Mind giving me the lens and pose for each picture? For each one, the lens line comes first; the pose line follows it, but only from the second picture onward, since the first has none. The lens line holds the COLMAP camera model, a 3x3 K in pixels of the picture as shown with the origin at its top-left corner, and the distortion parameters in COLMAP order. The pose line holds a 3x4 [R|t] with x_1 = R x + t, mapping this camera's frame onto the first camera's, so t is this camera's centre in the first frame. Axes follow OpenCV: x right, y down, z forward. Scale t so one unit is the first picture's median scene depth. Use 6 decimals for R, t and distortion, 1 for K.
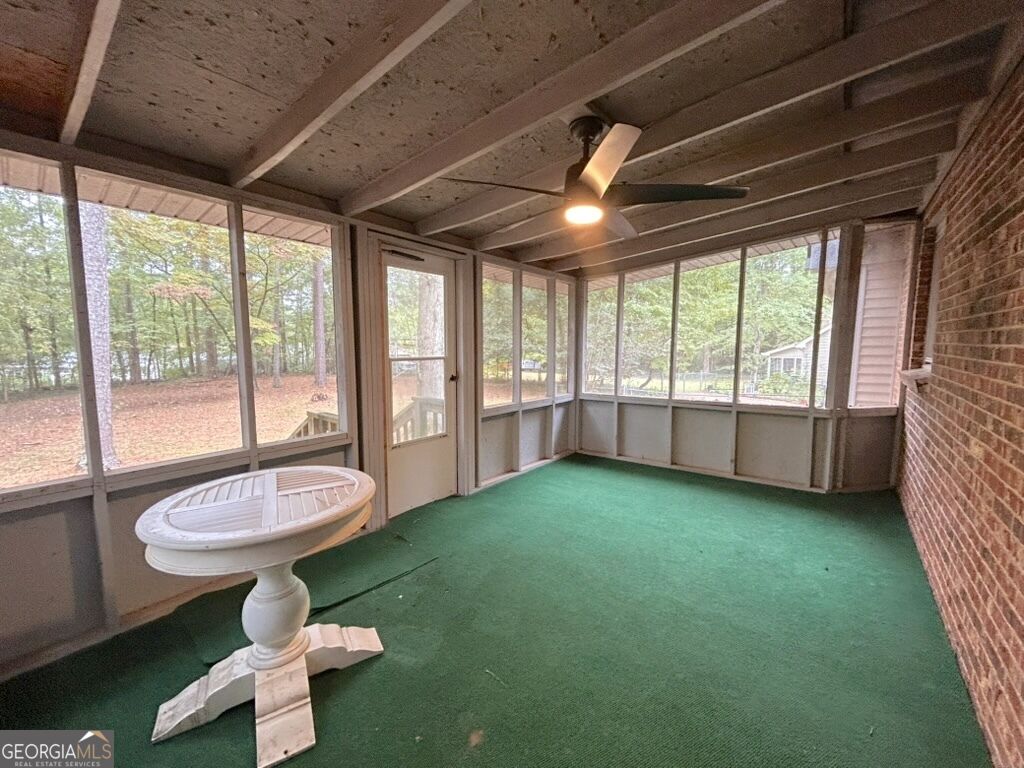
lens RADIAL K [[414.5, 0, 513.6], [0, 414.5, 381.7], [0, 0, 1]] dist [-0.002176, 0.000775]
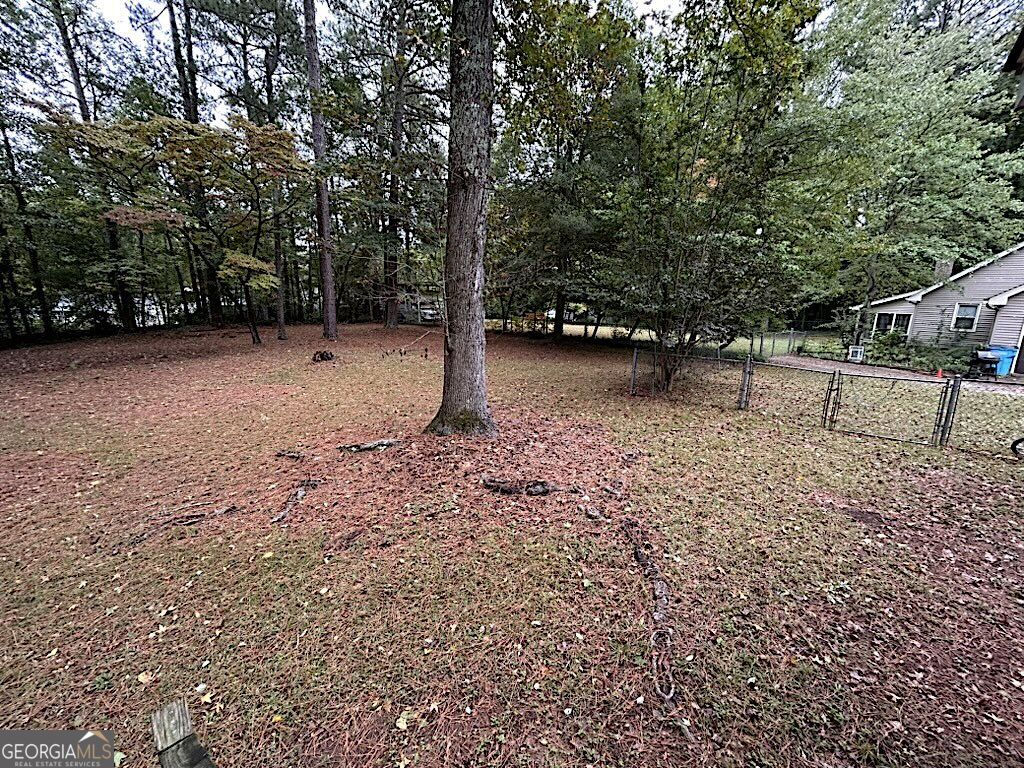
lens RADIAL K [[414.5, 0, 511.3], [0, 414.5, 383.1], [0, 0, 1]] dist [-0.002176, 0.000775]
pose [[0.997947, 0.024520, -0.059168, -0.037719], [-0.016825, 0.991732, 0.127217, -0.013040], [0.061798, -0.125960, 0.990109, 0.152523]]
